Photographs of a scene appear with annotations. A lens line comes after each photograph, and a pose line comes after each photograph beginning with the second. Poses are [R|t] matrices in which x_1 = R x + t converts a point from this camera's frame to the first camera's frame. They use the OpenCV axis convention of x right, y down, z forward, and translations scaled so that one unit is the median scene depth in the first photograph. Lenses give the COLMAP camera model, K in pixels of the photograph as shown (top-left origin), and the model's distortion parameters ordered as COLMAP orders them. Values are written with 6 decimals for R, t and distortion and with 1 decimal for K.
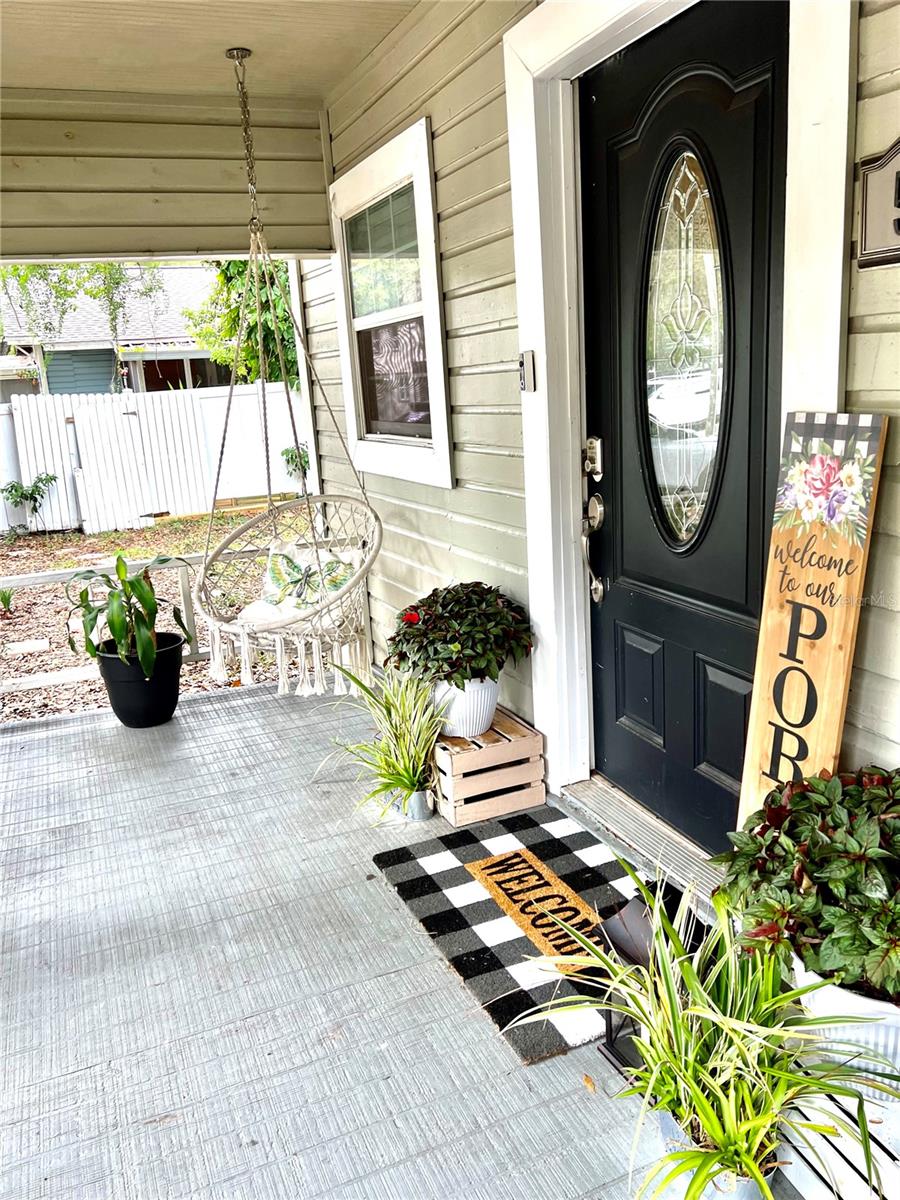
lens RADIAL K [[899.6, 0, 445.3], [0, 899.6, 600.7], [0, 0, 1]] dist [0.041966, -0.048847]
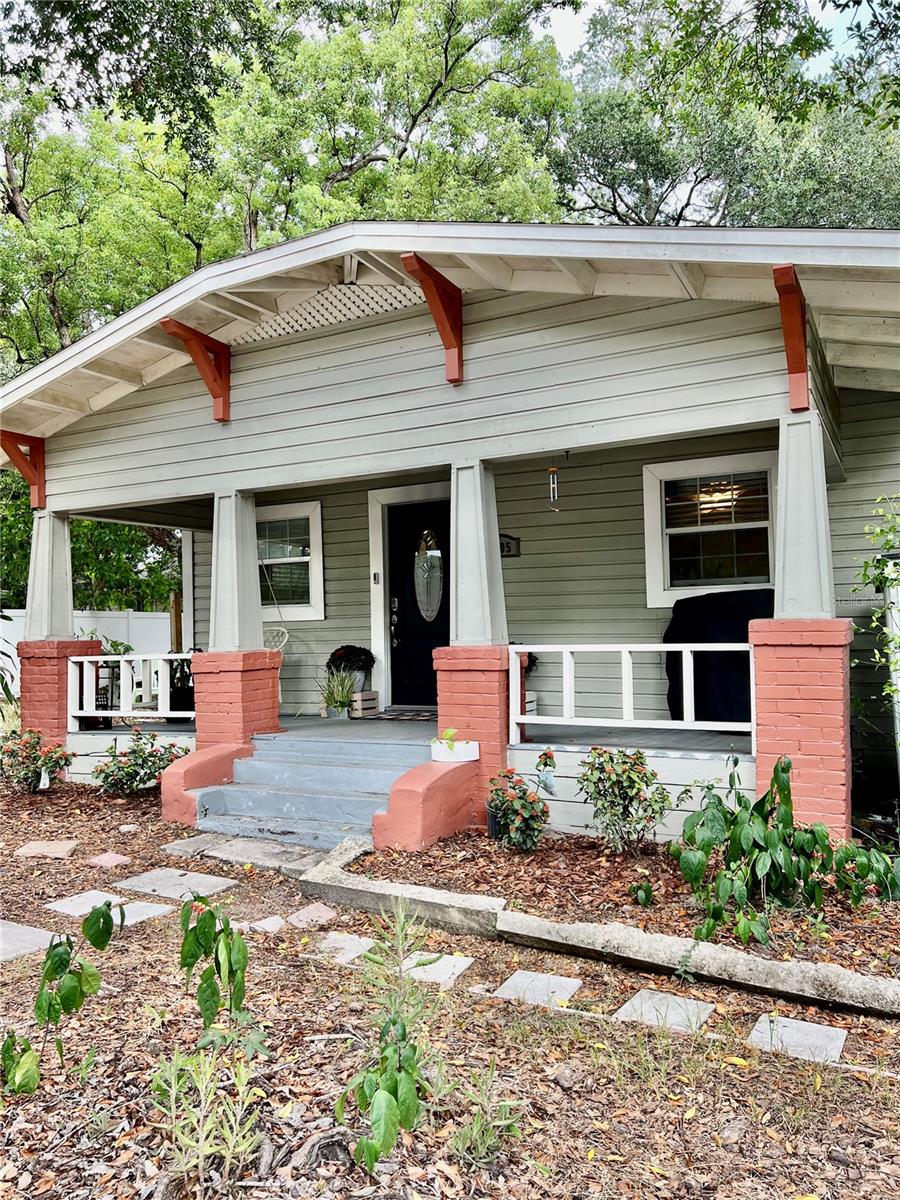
lens RADIAL K [[899.6, 0, 440.7], [0, 899.6, 599.3], [0, 0, 1]] dist [0.041966, -0.048847]
pose [[0.782758, 0.073377, 0.617986, -2.814690], [0.118921, 0.957089, -0.264269, 1.169692], [-0.610859, 0.280350, 0.740443, -2.576410]]
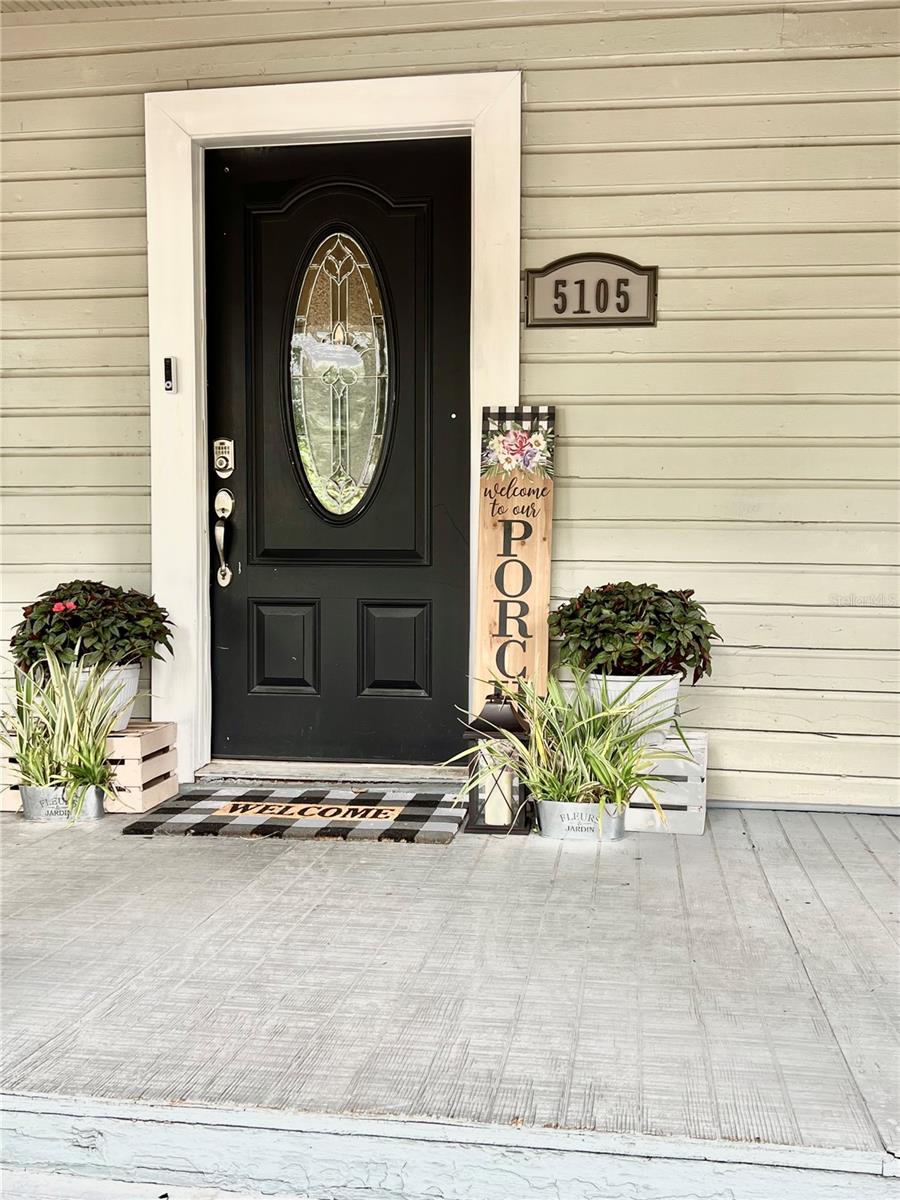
lens RADIAL K [[1310.6, 0, 443.1], [0, 1310.6, 596.2], [0, 0, 1]] dist [0.108607, 0.000000]
pose [[0.542022, 0.020088, 0.840124, -1.669785], [0.165027, 0.977704, -0.129848, 0.428001], [-0.824001, 0.209024, 0.526622, -0.116567]]
